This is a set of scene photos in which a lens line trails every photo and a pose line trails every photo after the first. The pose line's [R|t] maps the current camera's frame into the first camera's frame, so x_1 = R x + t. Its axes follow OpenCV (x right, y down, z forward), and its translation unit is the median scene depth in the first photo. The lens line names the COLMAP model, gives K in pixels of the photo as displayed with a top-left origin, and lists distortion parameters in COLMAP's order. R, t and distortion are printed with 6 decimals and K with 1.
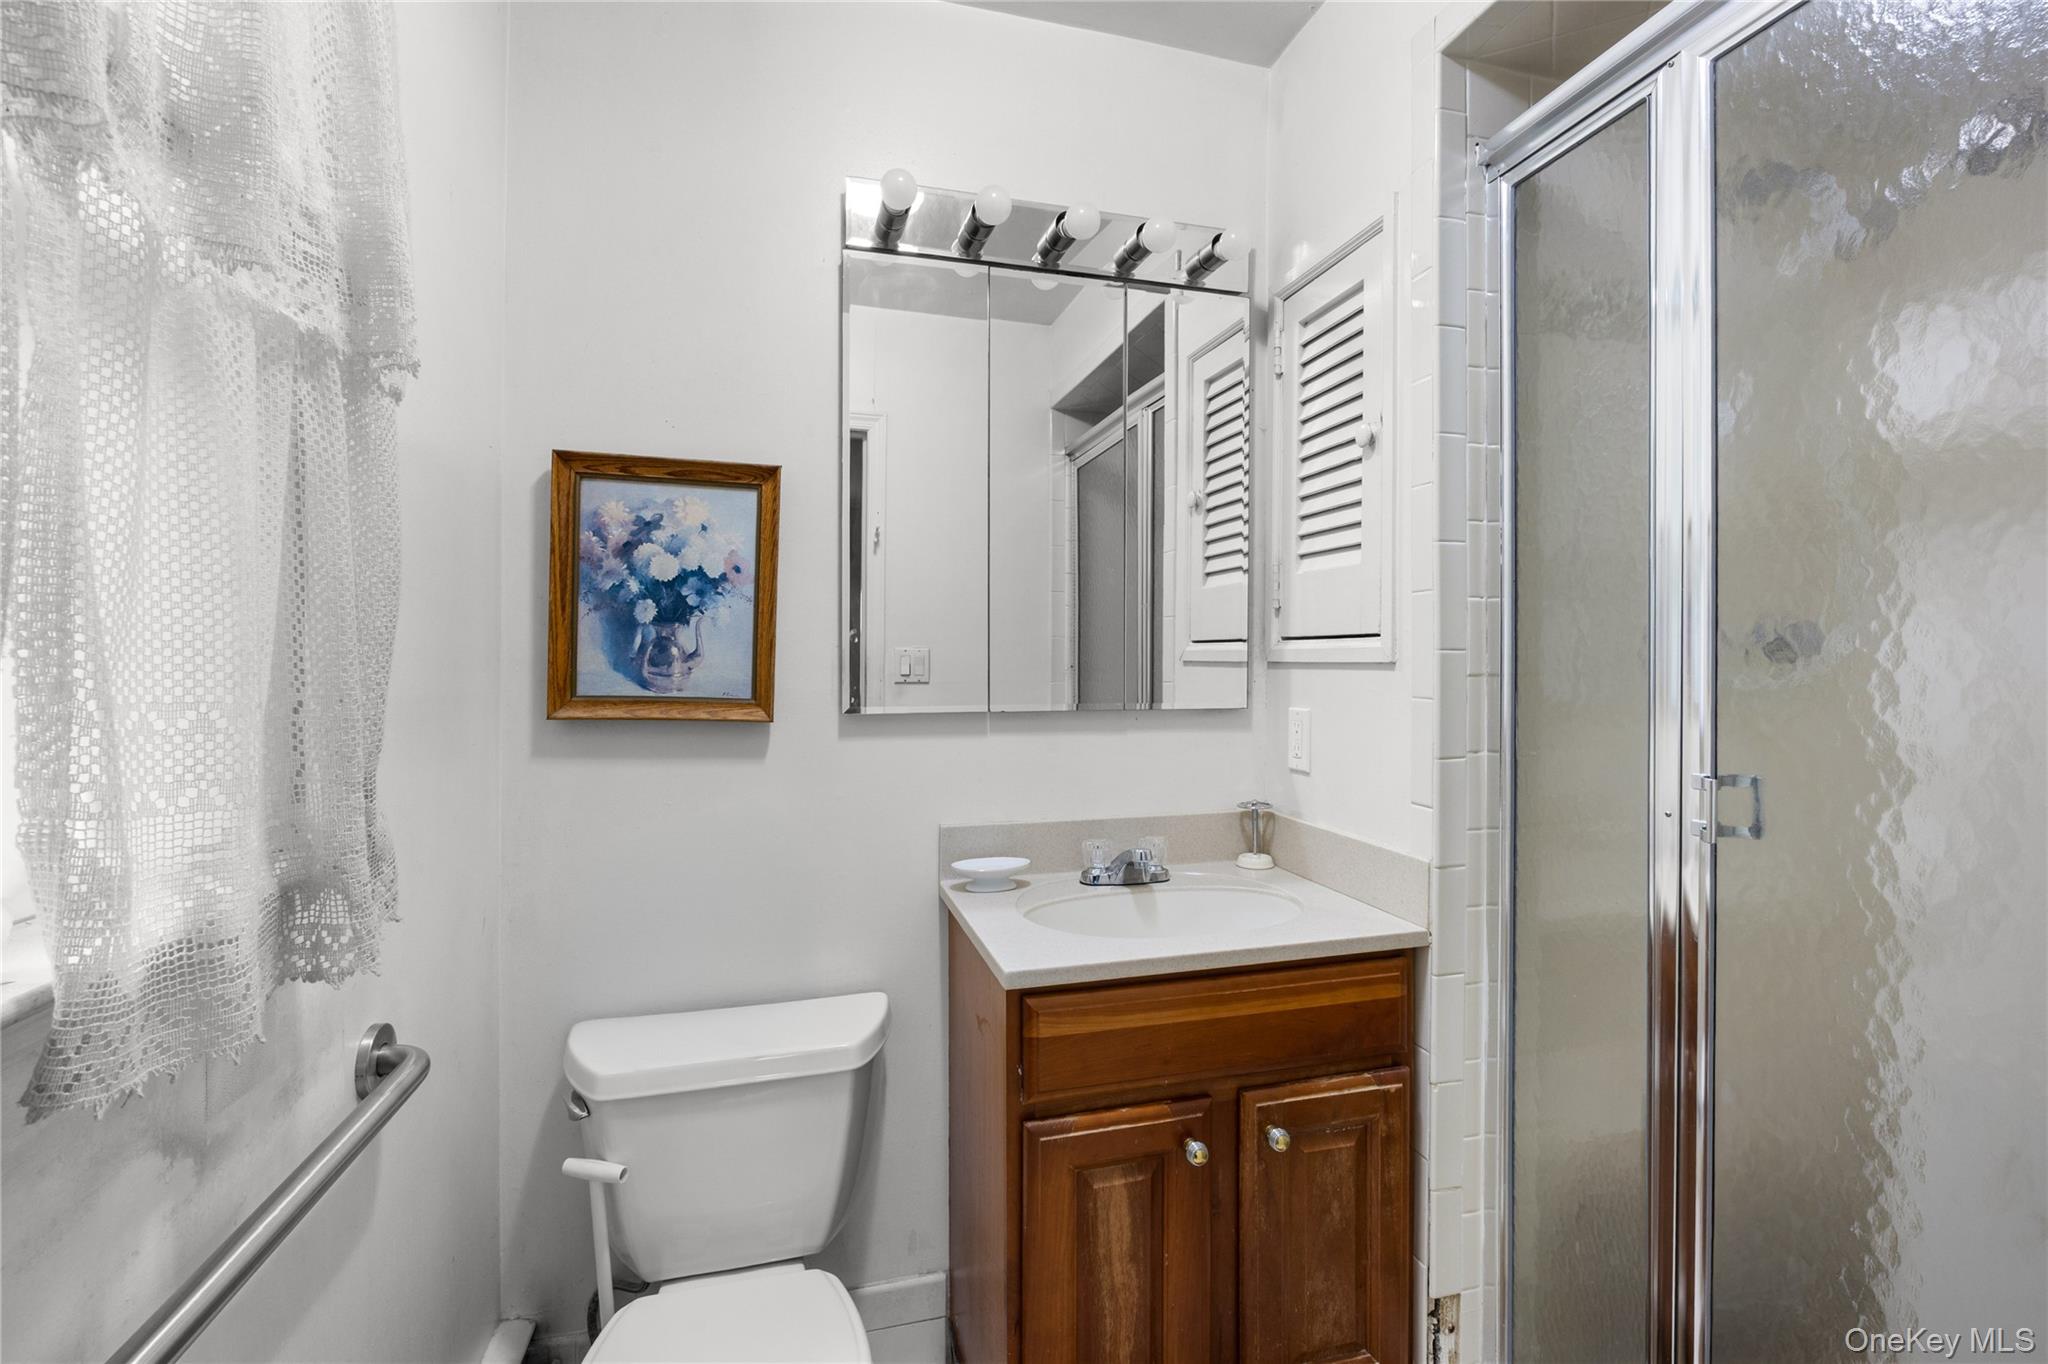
lens RADIAL K [[914.0, 0, 1024.9], [0, 914.0, 670.0], [0, 0, 1]] dist [-0.012524, -0.000253]
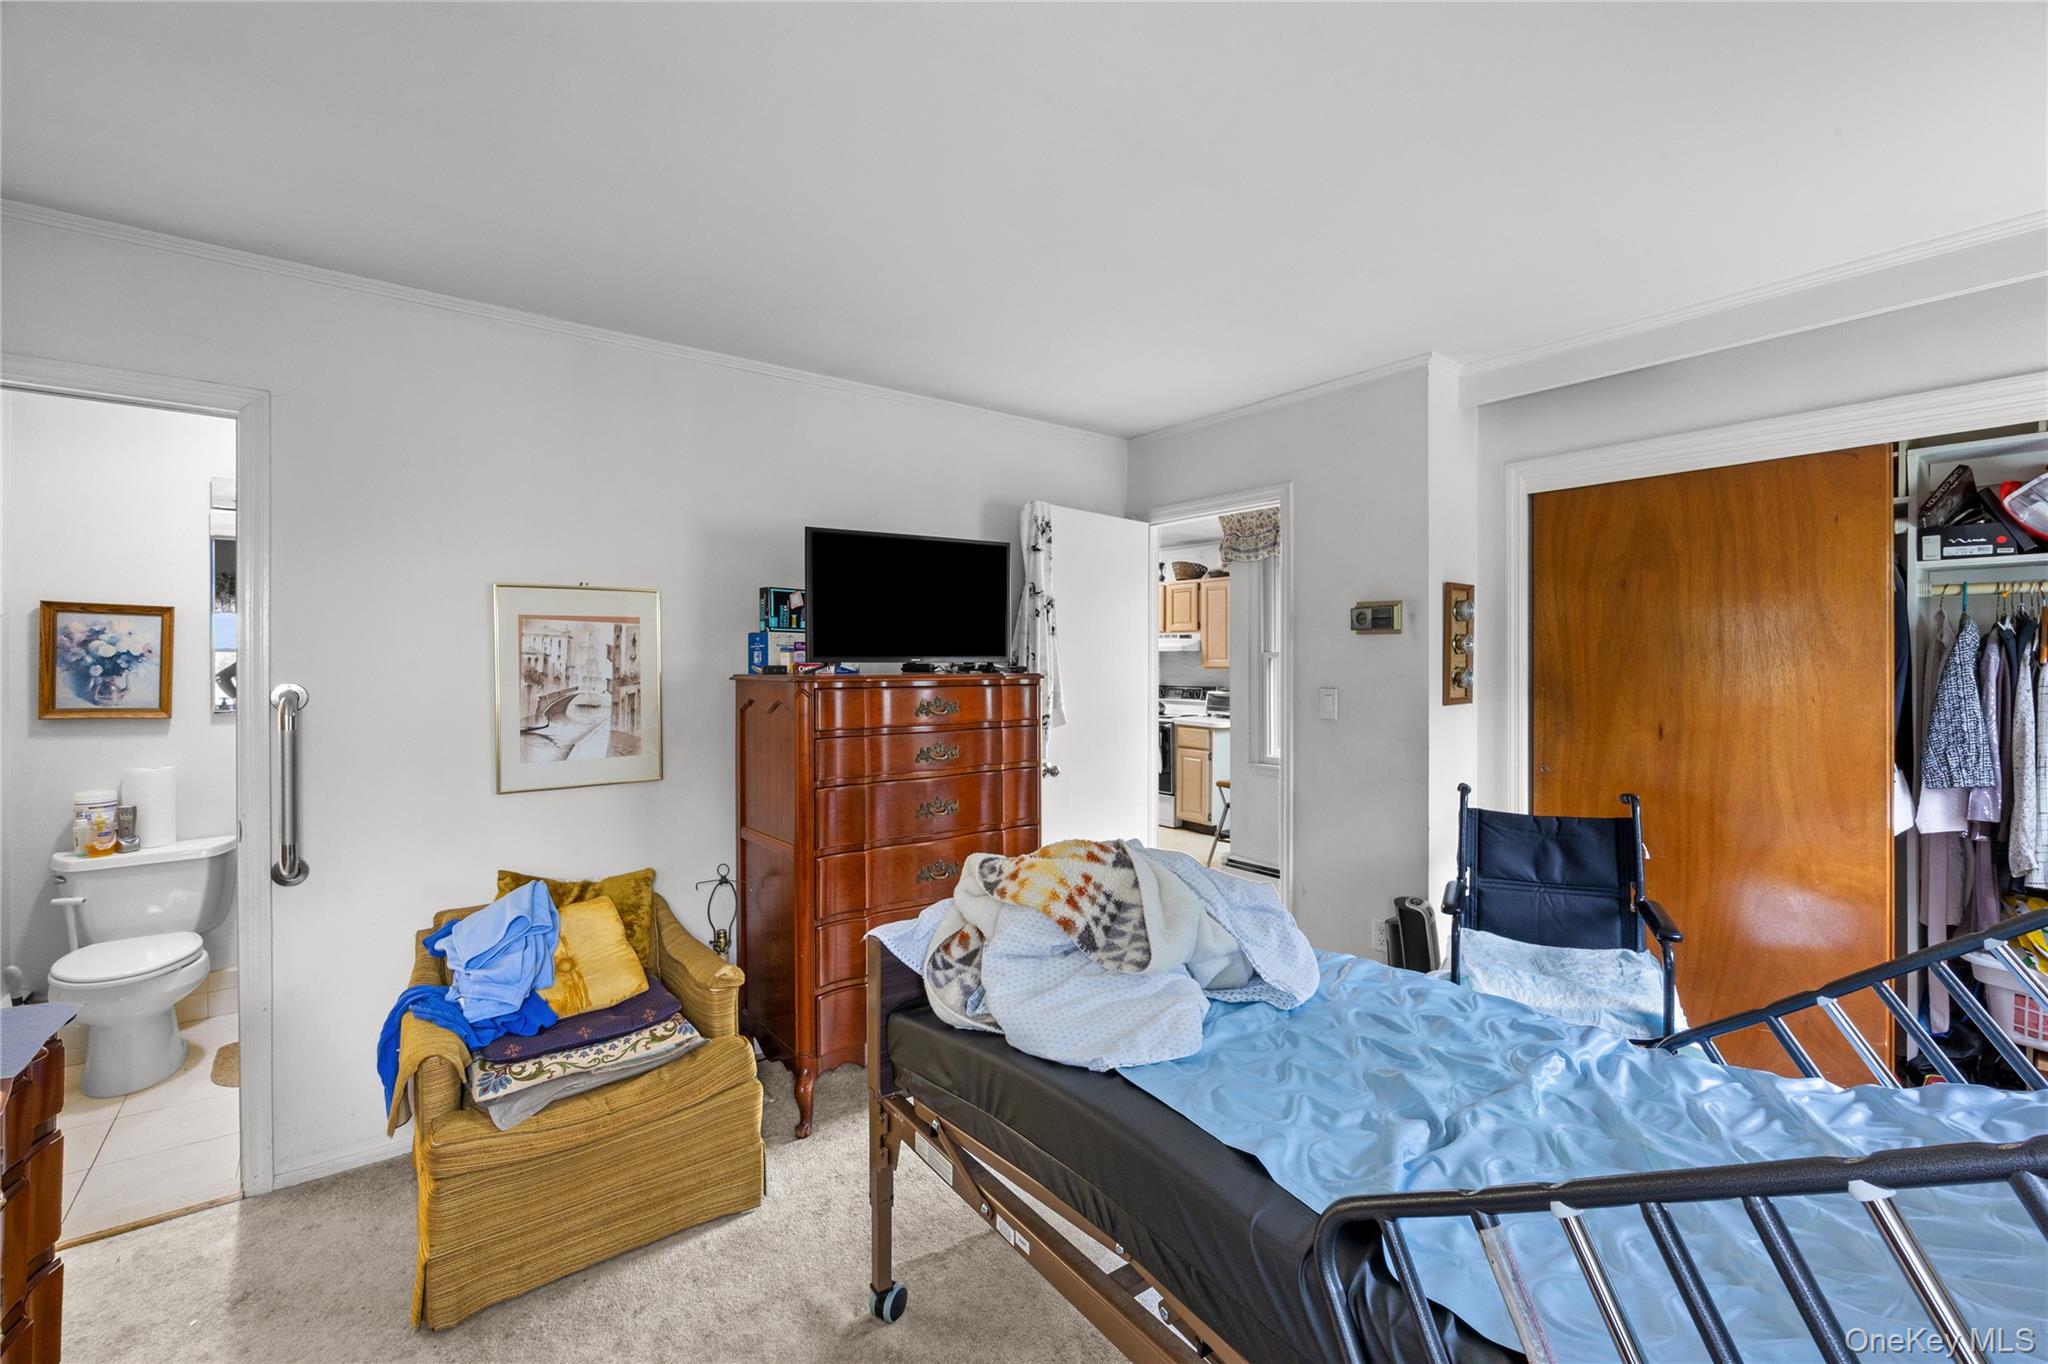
lens RADIAL K [[853.4, 0, 1030.6], [0, 853.4, 678.8], [0, 0, 1]] dist [-0.012388, 0.000273]
pose [[0.914380, -0.005636, 0.404817, 0.857306], [0.003946, 0.999980, 0.005008, -0.045311], [-0.404837, -0.002982, 0.914384, -1.841025]]
